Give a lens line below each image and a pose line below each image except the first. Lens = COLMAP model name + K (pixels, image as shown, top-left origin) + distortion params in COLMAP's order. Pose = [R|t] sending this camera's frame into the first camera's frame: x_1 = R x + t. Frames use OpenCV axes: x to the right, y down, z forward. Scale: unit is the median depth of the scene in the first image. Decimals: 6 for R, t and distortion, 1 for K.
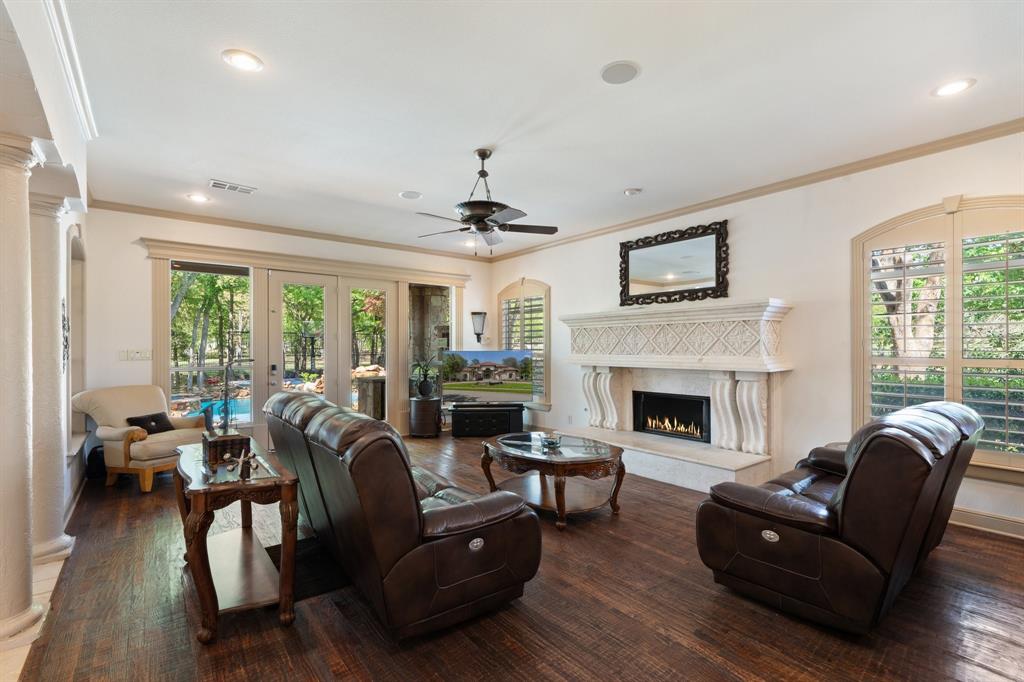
lens RADIAL K [[464.7, 0, 518.7], [0, 464.7, 343.3], [0, 0, 1]] dist [-0.004619, 0.000212]
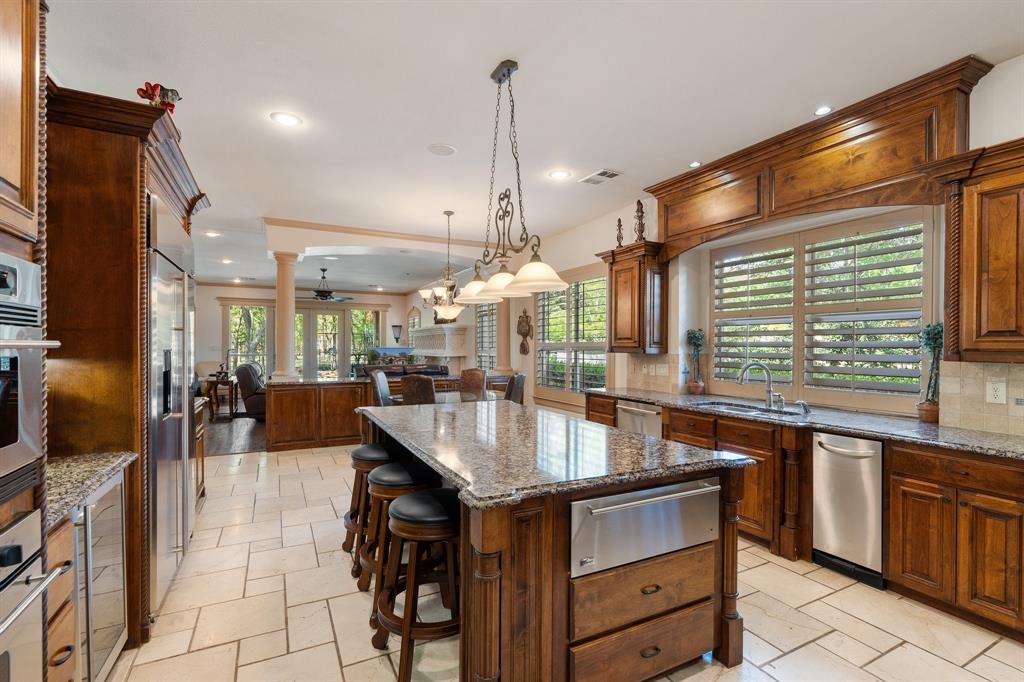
lens RADIAL K [[464.7, 0, 505.1], [0, 464.7, 350.5], [0, 0, 1]] dist [-0.004619, 0.000212]
pose [[0.980075, 0.001176, -0.198623, 0.931716], [0.001793, 0.999889, 0.014769, -0.000169], [0.198618, -0.014831, 0.979965, -0.865381]]
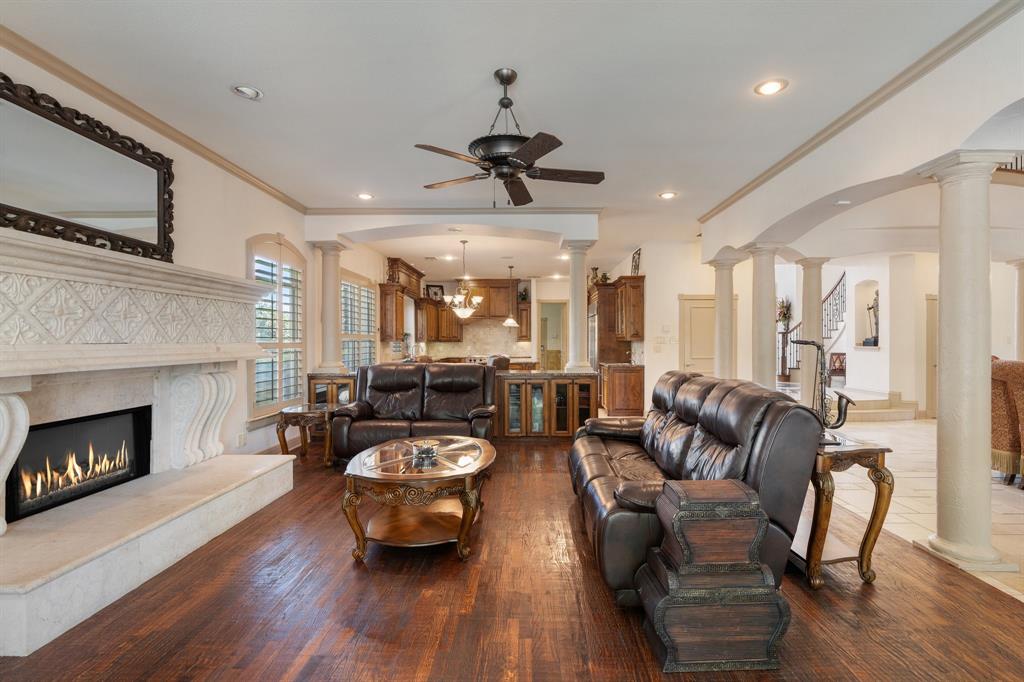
lens RADIAL K [[495.9, 0, 517.9], [0, 495.9, 343.3], [0, 0, 1]] dist [0.001593, 0.000719]
pose [[-0.781759, -0.009540, 0.623508, -0.489223], [-0.014884, 0.999884, -0.003363, 0.025111], [-0.623404, -0.011909, -0.781810, 1.260948]]
